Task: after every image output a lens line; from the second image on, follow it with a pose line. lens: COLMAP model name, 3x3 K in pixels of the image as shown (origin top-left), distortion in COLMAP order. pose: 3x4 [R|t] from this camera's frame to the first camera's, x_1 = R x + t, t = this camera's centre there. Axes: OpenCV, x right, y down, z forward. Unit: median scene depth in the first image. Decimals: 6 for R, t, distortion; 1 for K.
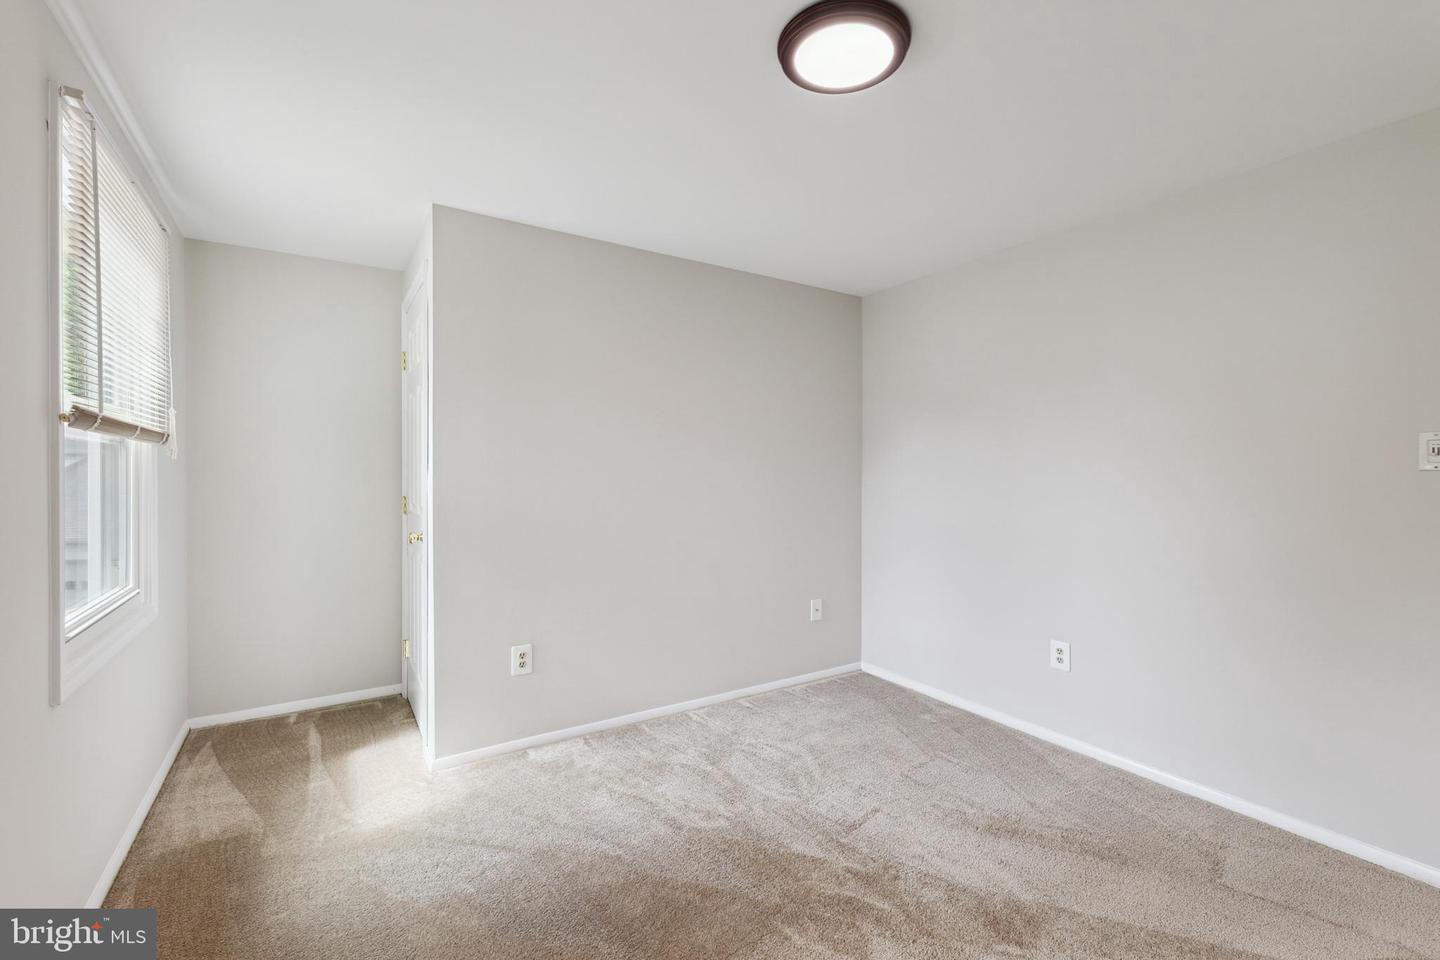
lens RADIAL K [[606.4, 0, 724.1], [0, 606.4, 477.7], [0, 0, 1]] dist [0.001231, -0.000180]
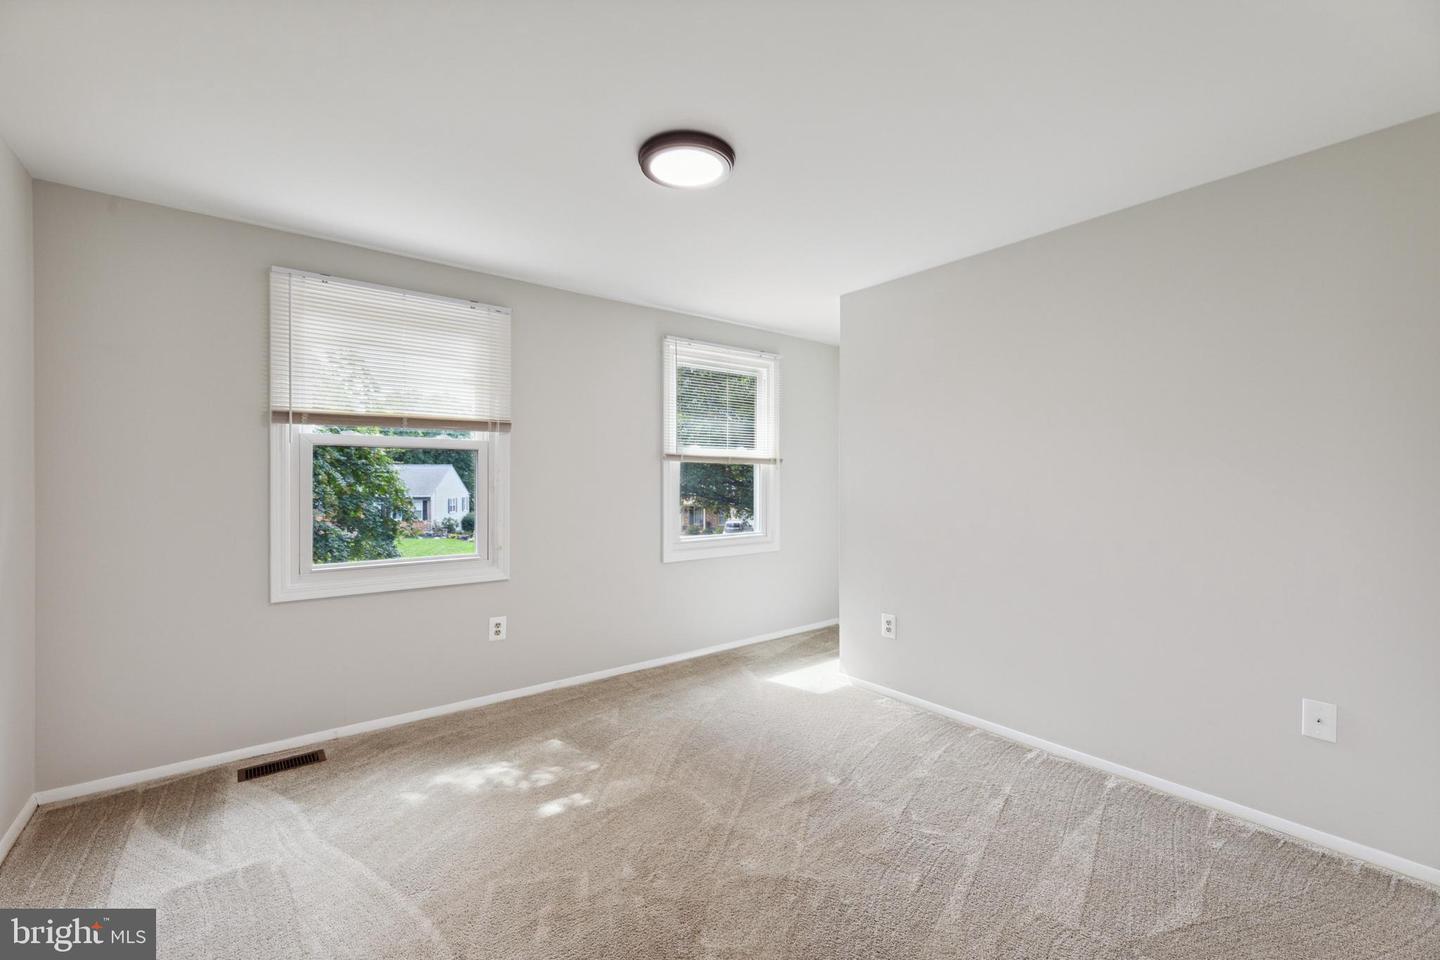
lens RADIAL K [[589.4, 0, 724.8], [0, 589.4, 476.3], [0, 0, 1]] dist [0.000625, -0.000025]
pose [[0.102801, -0.005581, -0.994686, 0.844886], [-0.002958, 0.999978, -0.005917, -0.001771], [0.994698, 0.003550, 0.102782, 0.529442]]
